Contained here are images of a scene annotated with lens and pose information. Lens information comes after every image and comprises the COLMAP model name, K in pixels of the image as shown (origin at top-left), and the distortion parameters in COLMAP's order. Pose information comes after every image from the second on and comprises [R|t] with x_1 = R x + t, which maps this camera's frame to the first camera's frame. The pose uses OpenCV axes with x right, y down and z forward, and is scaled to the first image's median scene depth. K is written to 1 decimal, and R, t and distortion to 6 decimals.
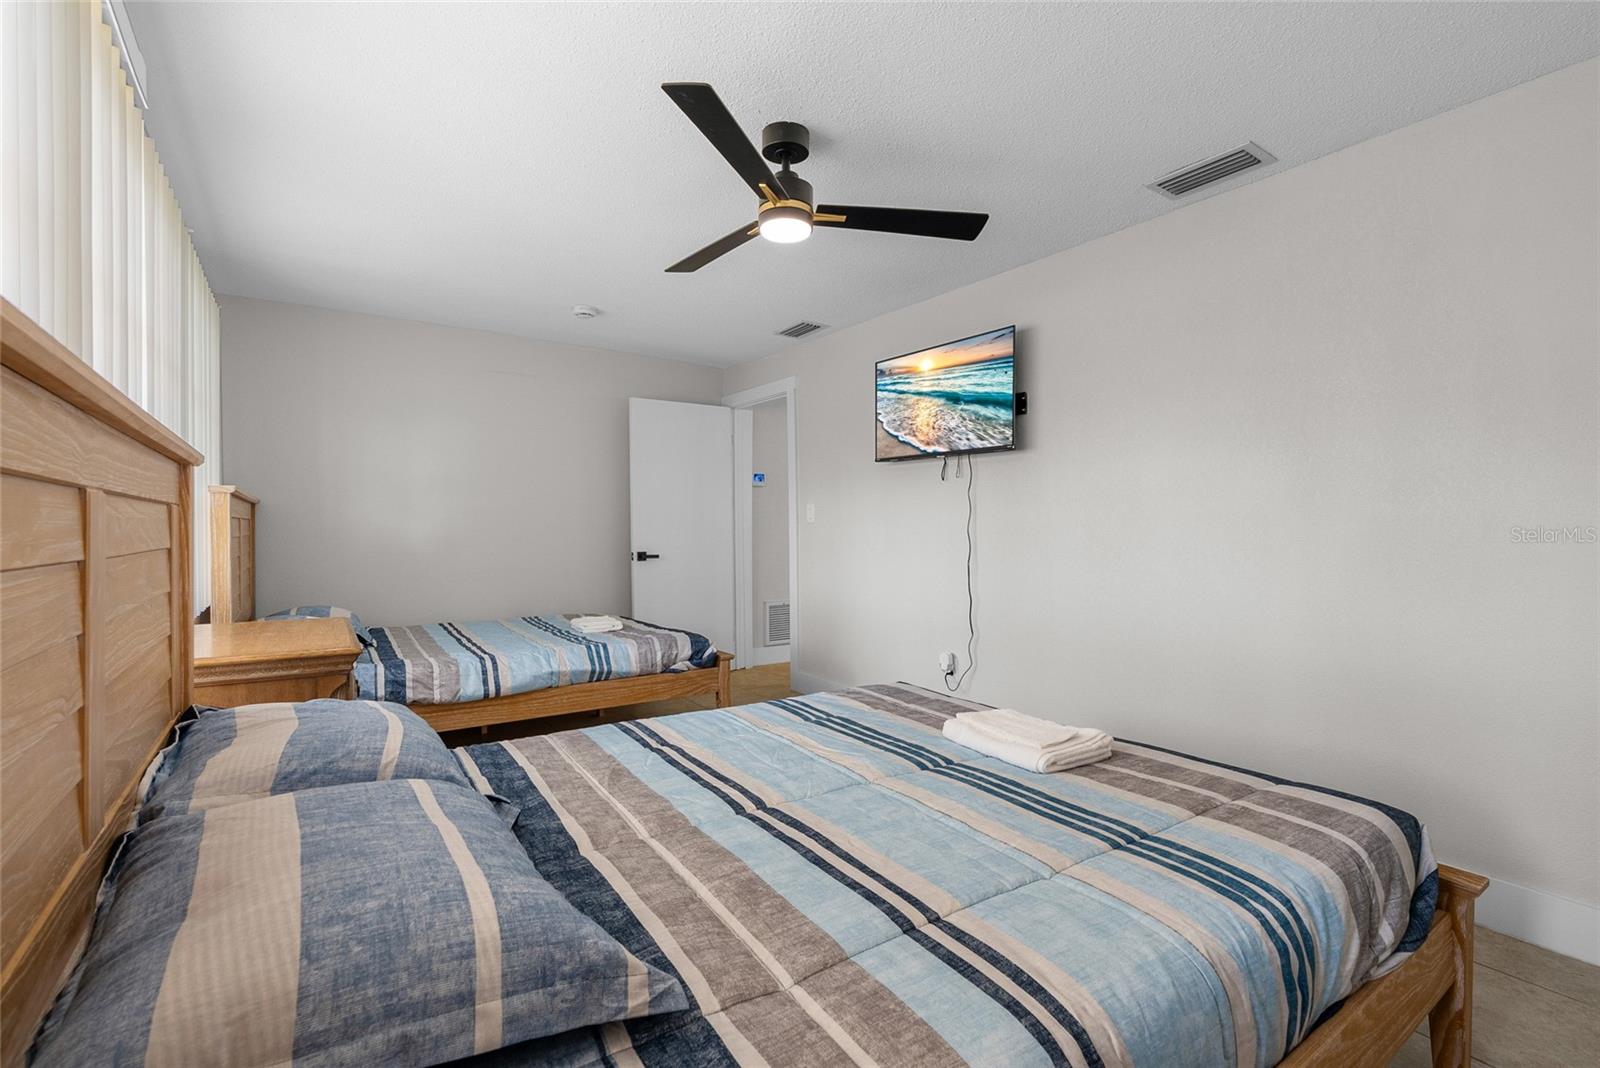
lens RADIAL K [[718.7, 0, 801.6], [0, 718.7, 533.5], [0, 0, 1]] dist [-0.001912, 0.000388]
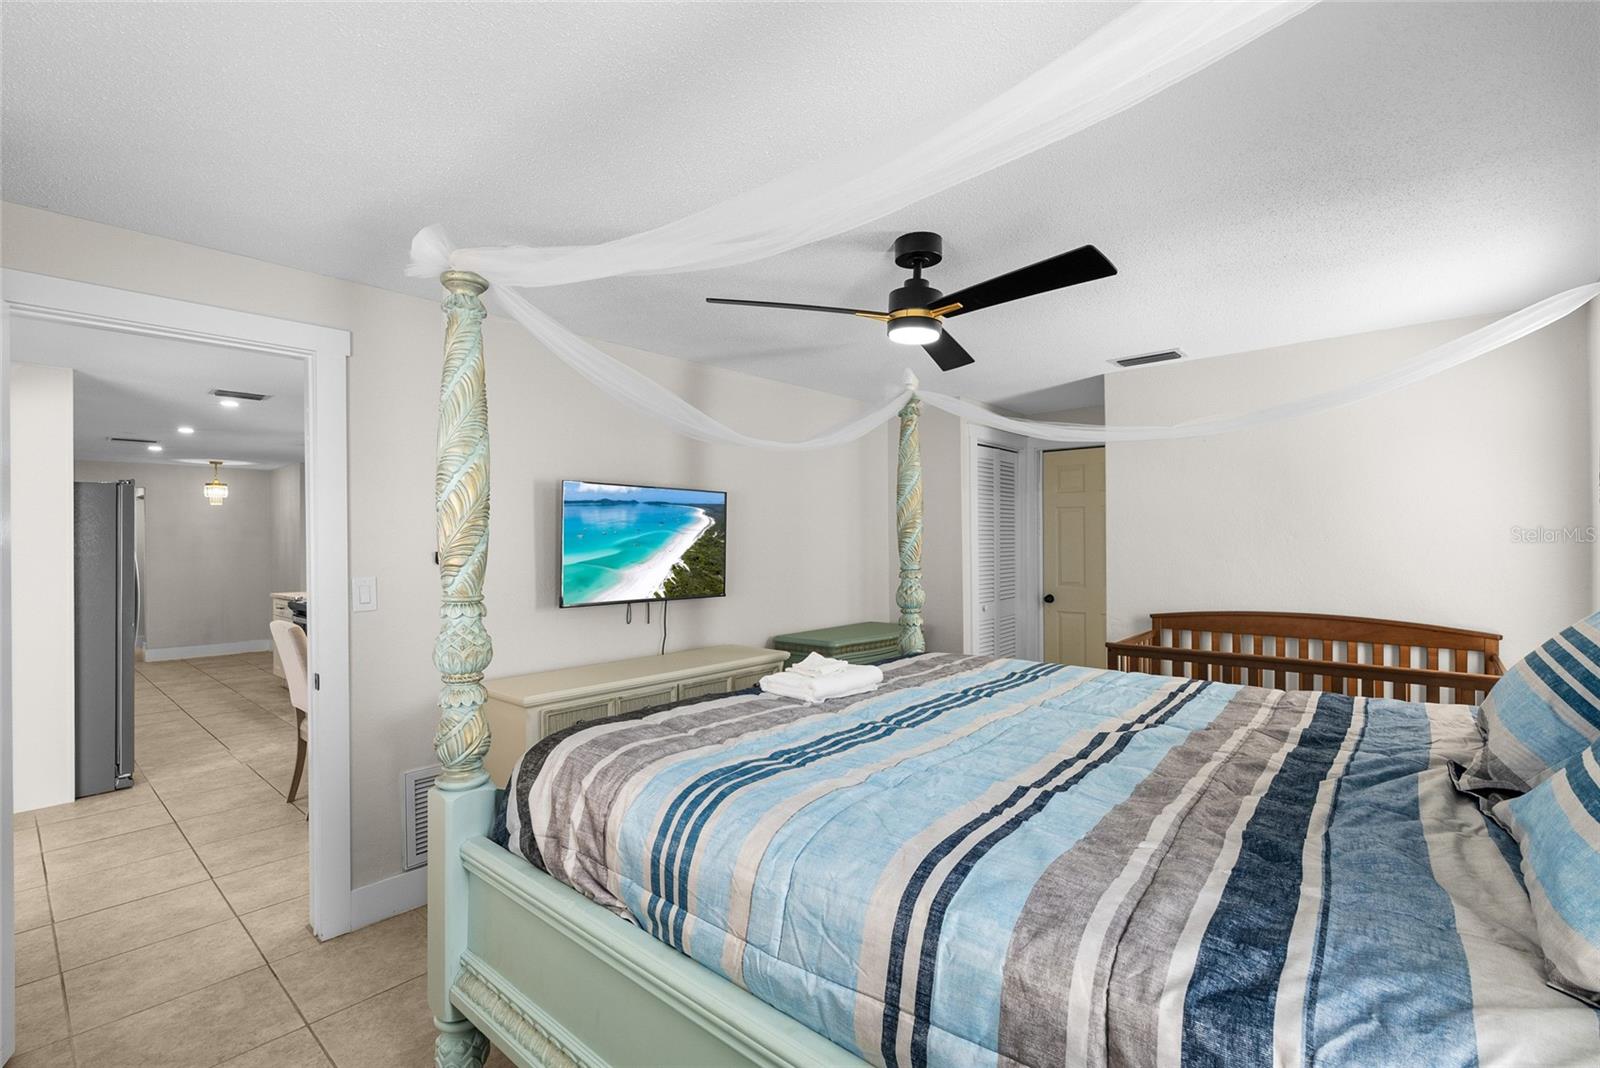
lens RADIAL K [[718.7, 0, 801.6], [0, 718.7, 533.5], [0, 0, 1]] dist [-0.001912, 0.000388]
pose [[-0.289252, 0.007286, 0.957225, -0.875490], [0.009278, 0.999945, -0.004808, 0.036455], [-0.957208, 0.007491, -0.289304, 1.536392]]
